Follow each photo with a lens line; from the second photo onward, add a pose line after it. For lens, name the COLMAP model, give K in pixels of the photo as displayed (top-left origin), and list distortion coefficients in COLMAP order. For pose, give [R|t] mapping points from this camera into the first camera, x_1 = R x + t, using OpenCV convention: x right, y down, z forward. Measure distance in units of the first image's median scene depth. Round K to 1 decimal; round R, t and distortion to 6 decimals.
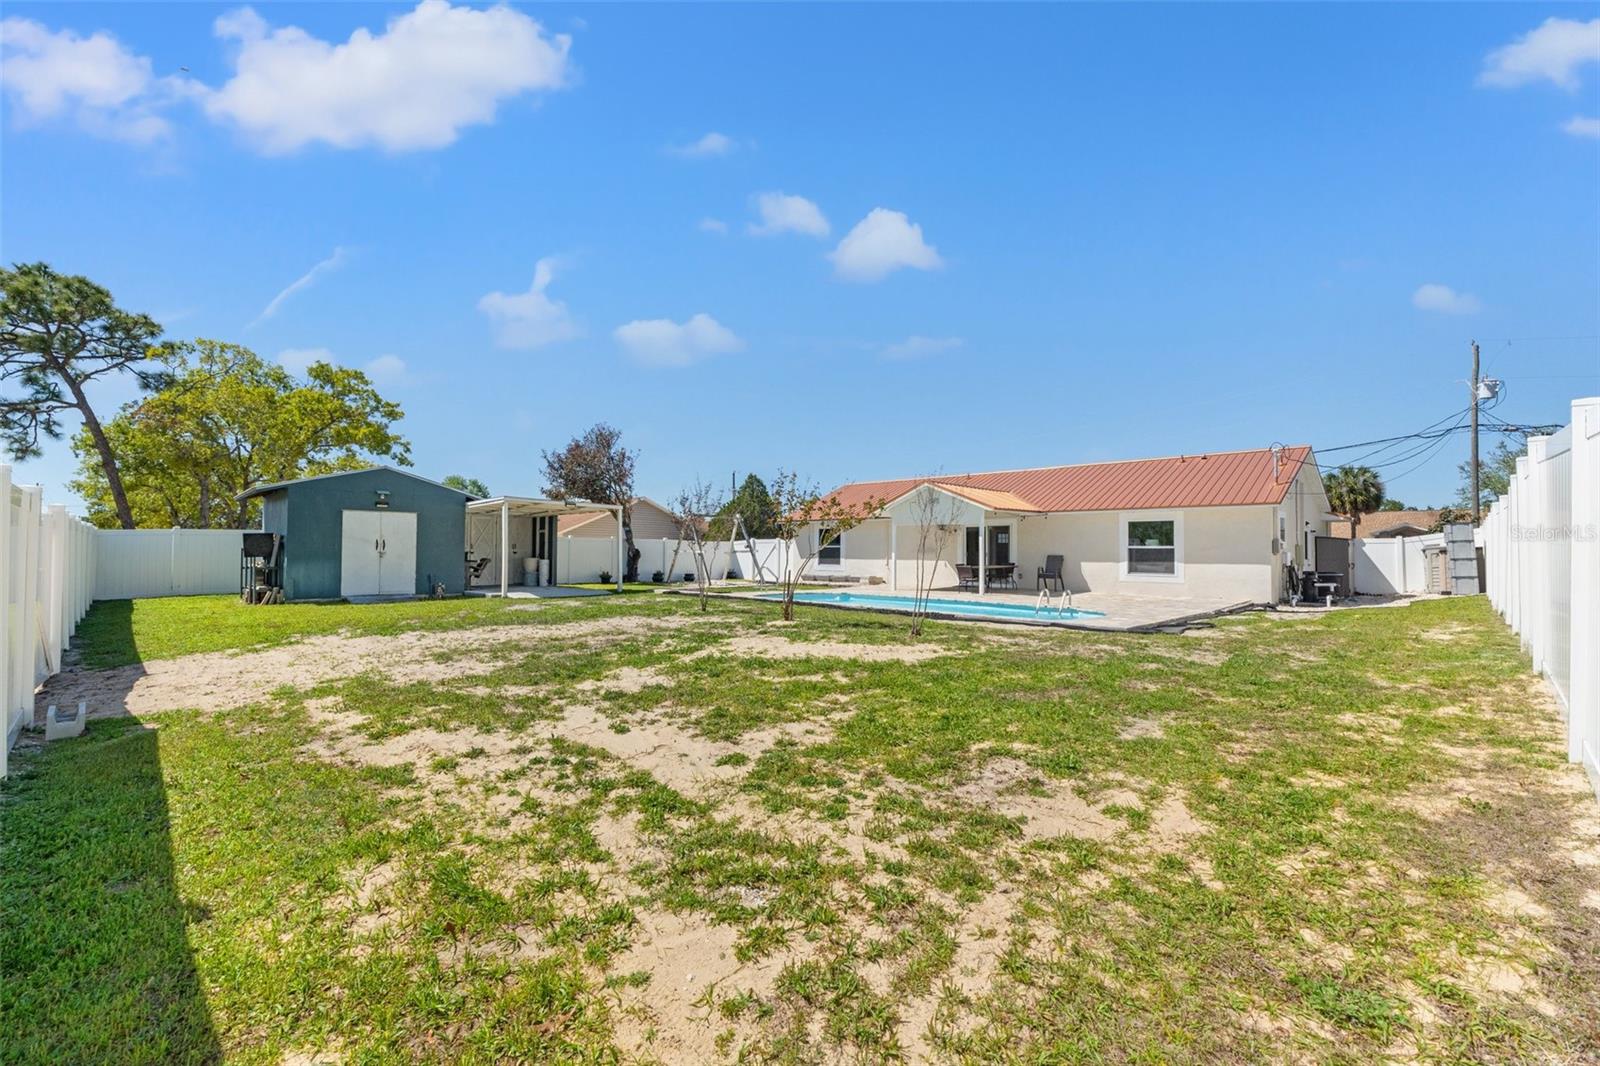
lens RADIAL K [[682.3, 0, 796.7], [0, 682.3, 529.8], [0, 0, 1]] dist [-0.009717, -0.000105]
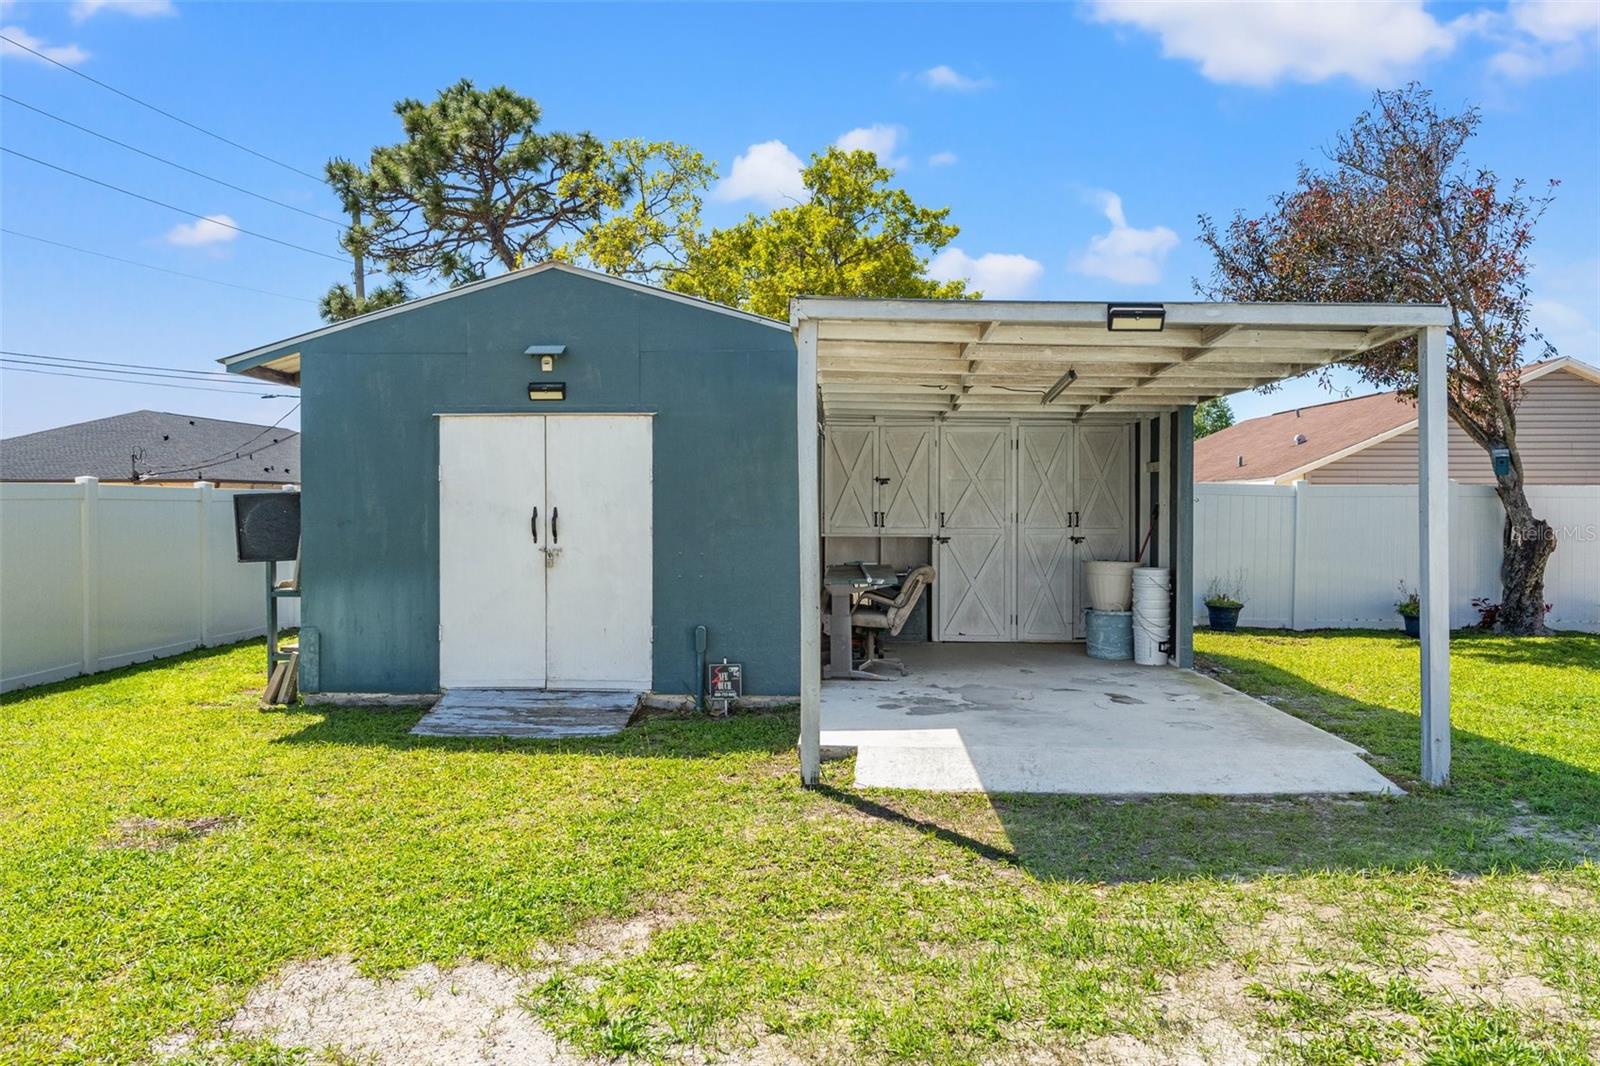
lens RADIAL K [[1086.2, 0, 800.0], [0, 1086.2, 533.0], [0, 0, 1]] dist [-0.004784, -0.001688]
pose [[0.678725, 0.012476, -0.734286, -0.116224], [0.027379, 0.998731, 0.042276, 0.005413], [0.733882, -0.048797, 0.677522, 0.483810]]
